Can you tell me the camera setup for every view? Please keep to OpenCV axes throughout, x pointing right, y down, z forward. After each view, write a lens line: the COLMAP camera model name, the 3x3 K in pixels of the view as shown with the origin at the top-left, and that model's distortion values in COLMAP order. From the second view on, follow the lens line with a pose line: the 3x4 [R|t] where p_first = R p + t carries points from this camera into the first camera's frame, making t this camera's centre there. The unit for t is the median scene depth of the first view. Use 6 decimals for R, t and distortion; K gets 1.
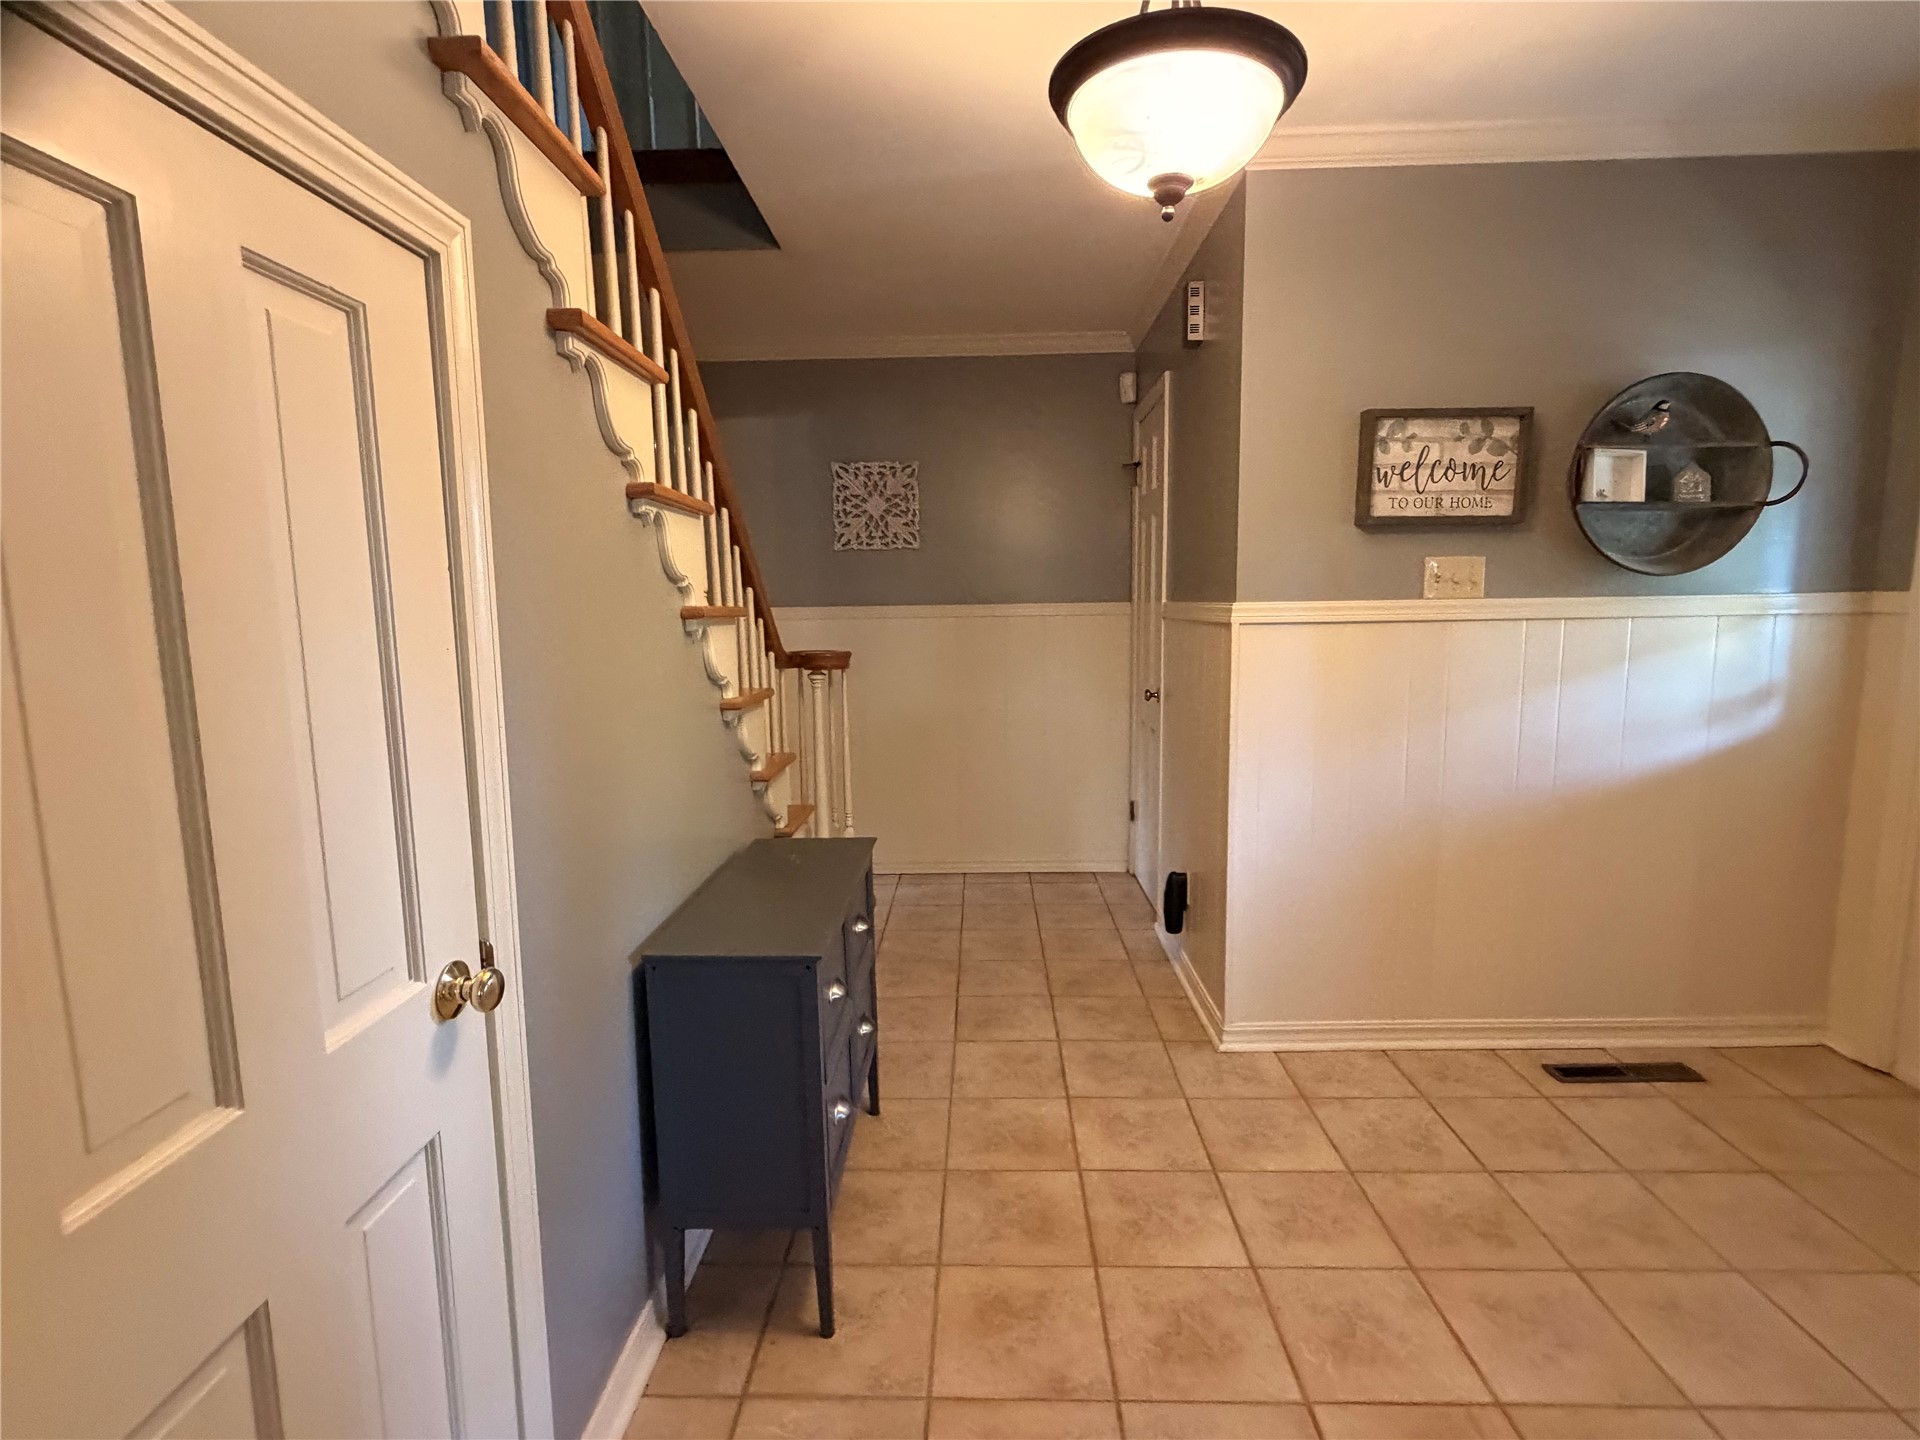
lens RADIAL K [[913.4, 0, 960.2], [0, 913.4, 726.0], [0, 0, 1]] dist [0.001402, -0.000042]
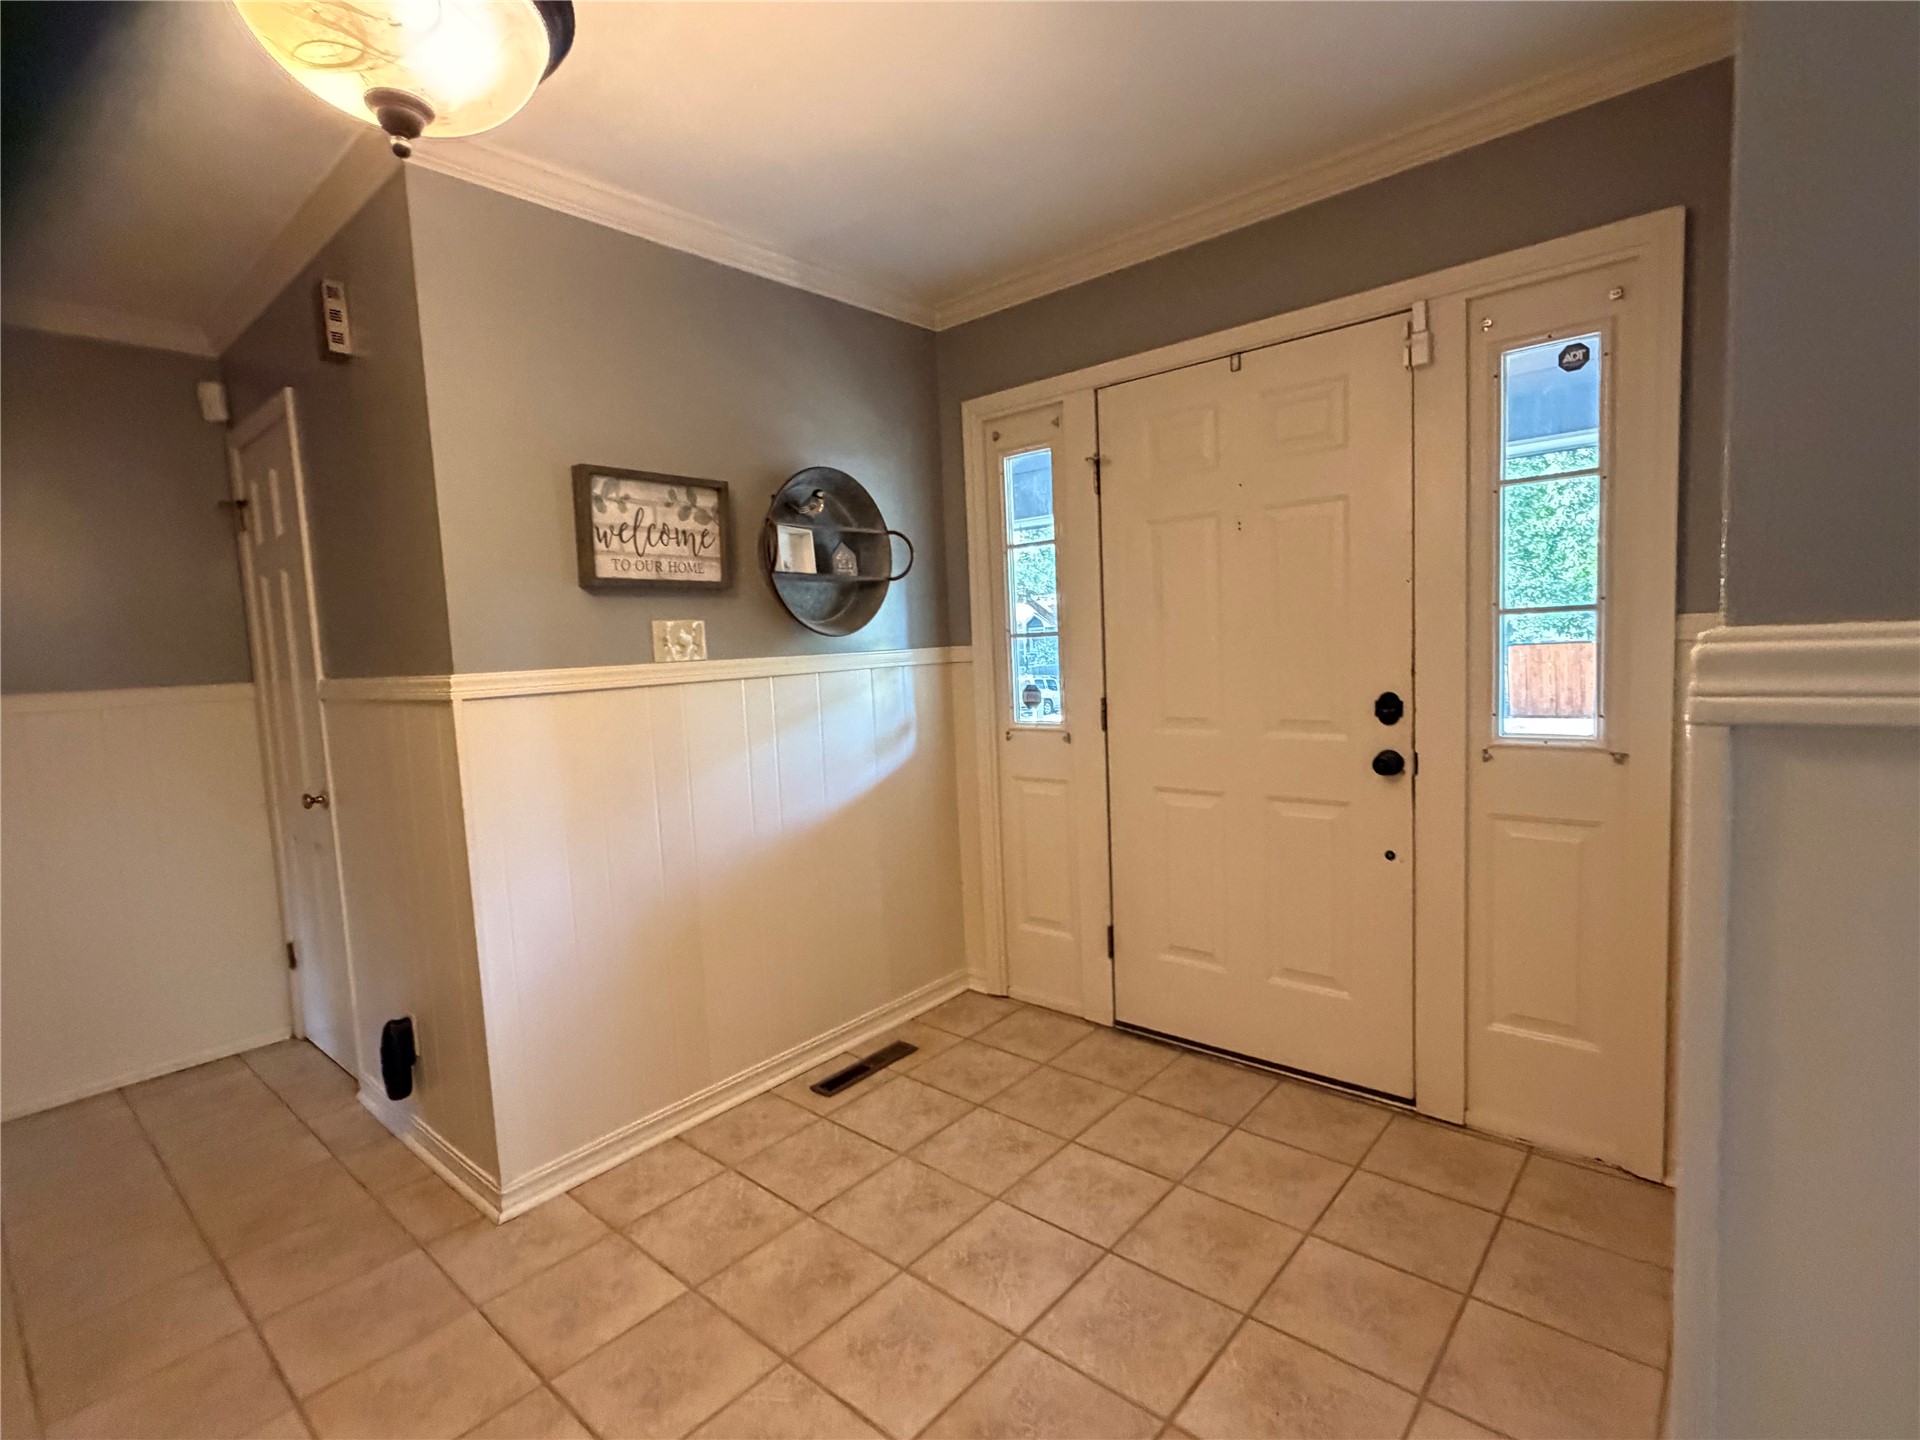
lens RADIAL K [[923.3, 0, 960.3], [0, 923.3, 727.6], [0, 0, 1]] dist [0.000057, -0.000476]
pose [[0.639525, -0.086700, 0.763866, -0.047730], [0.143444, 0.989628, -0.007770, -0.016244], [-0.755269, 0.114541, 0.645328, 0.125037]]
